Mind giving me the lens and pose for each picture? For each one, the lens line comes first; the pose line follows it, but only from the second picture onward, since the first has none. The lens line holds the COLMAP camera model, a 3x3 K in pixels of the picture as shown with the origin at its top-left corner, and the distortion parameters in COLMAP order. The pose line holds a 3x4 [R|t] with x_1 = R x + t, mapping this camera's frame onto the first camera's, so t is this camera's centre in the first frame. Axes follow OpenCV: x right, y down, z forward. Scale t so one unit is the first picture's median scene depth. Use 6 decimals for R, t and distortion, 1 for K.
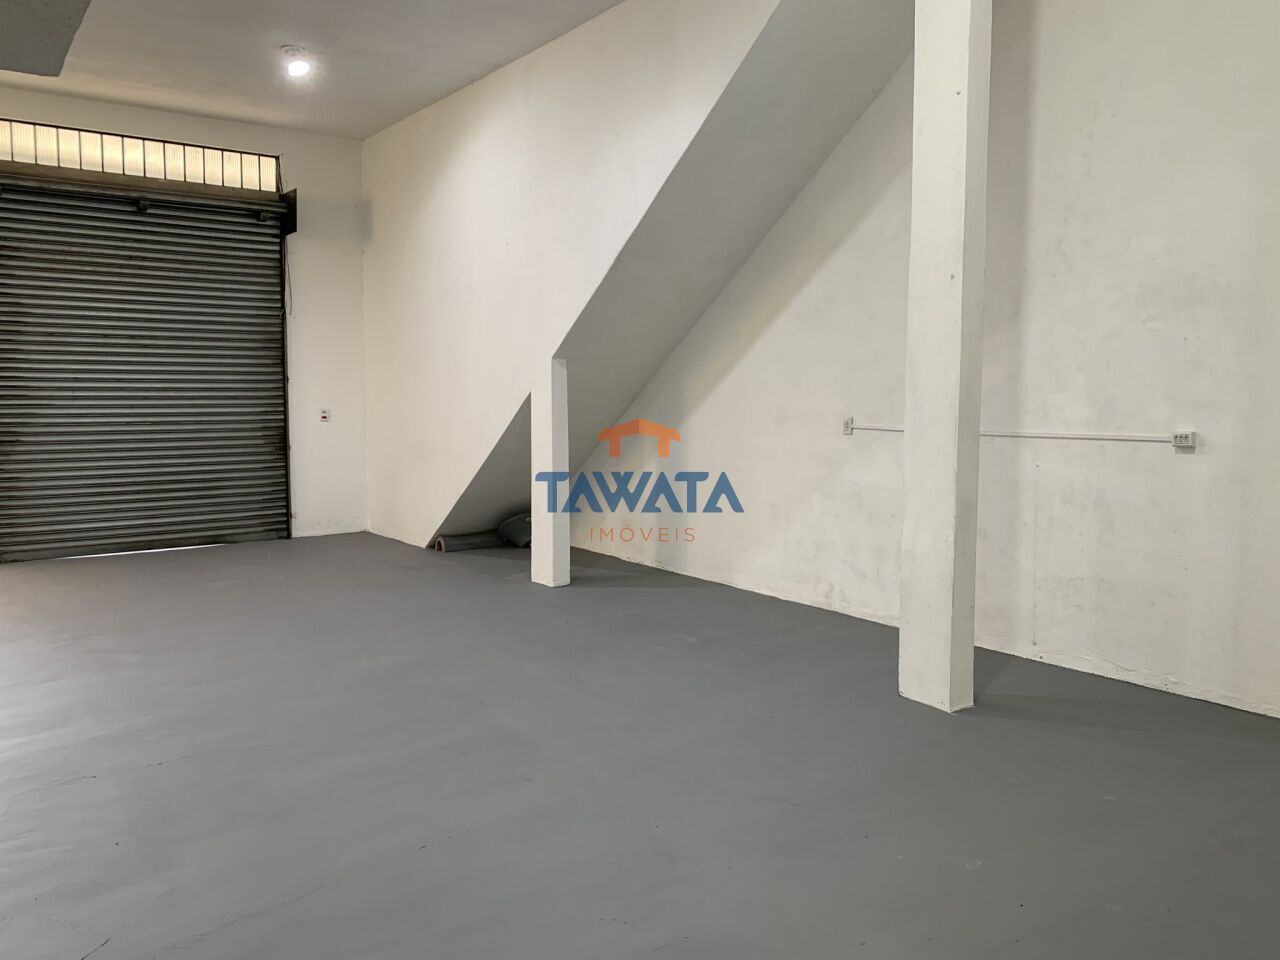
lens RADIAL K [[963.1, 0, 624.9], [0, 963.1, 461.6], [0, 0, 1]] dist [0.047860, -0.066659]
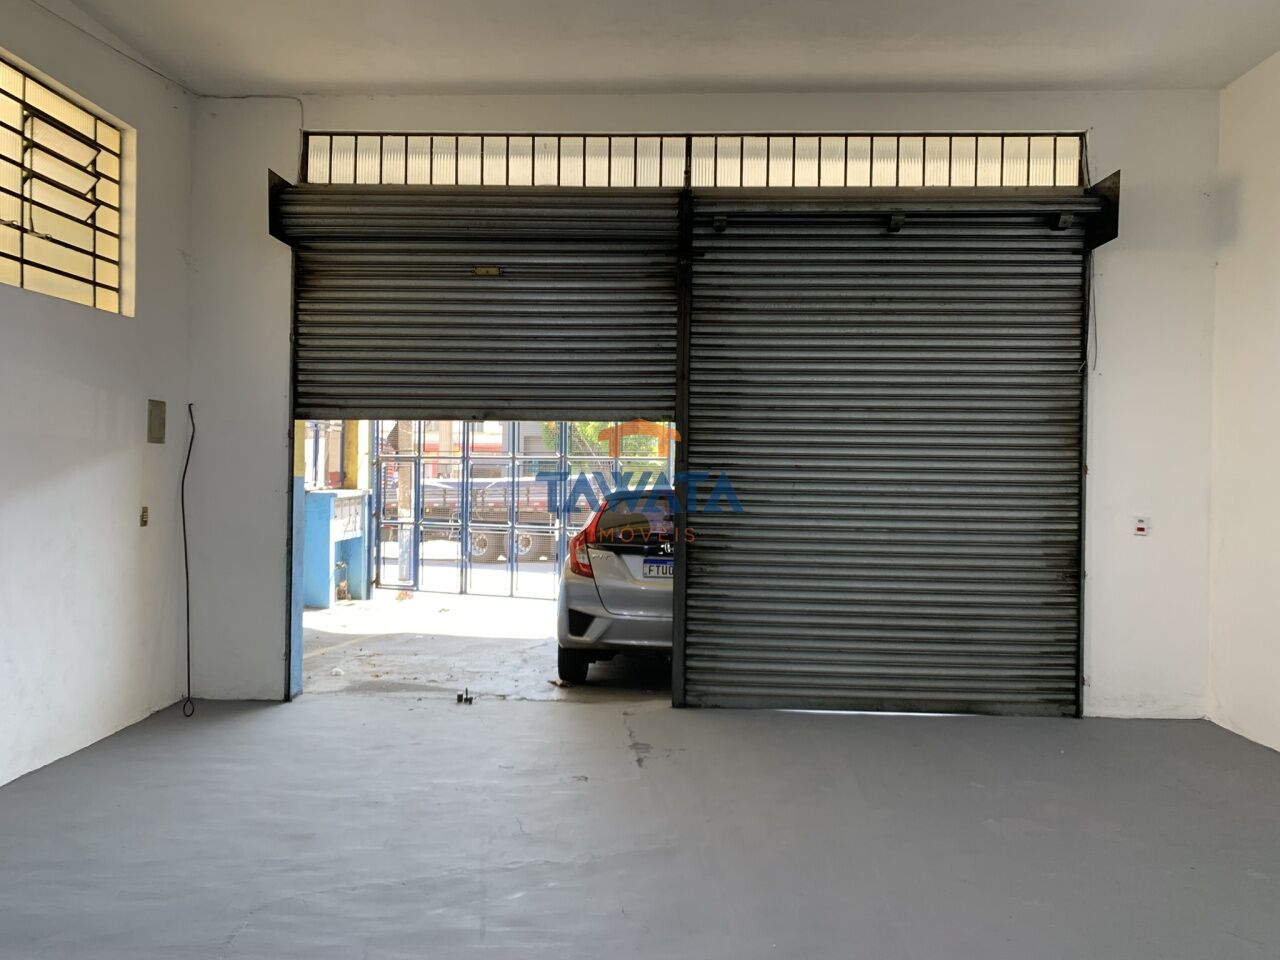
lens RADIAL K [[963.1, 0, 636.2], [0, 963.1, 467.4], [0, 0, 1]] dist [0.047860, -0.066659]
pose [[0.793939, 0.009525, -0.607922, -0.194799], [-0.056716, 0.996678, -0.058454, -0.031613], [0.605346, 0.080888, 0.791842, 0.309232]]
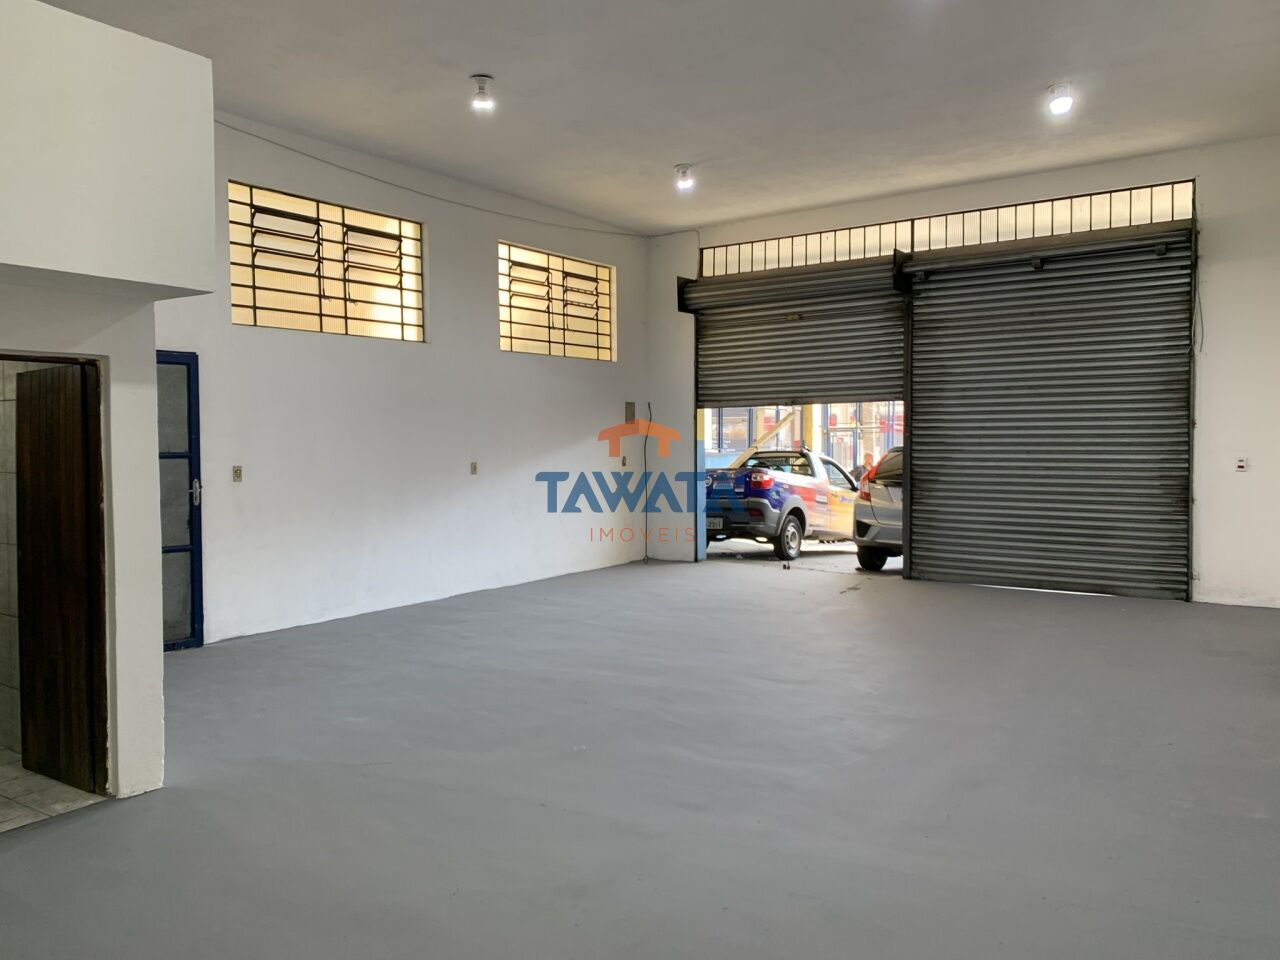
lens RADIAL K [[963.1, 0, 641.0], [0, 963.1, 470.0], [0, 0, 1]] dist [0.047860, -0.066659]
pose [[0.336947, 0.026688, -0.941145, 0.329114], [-0.061669, 0.998077, 0.006224, -0.016473], [0.939502, 0.055943, 0.337945, 0.221496]]
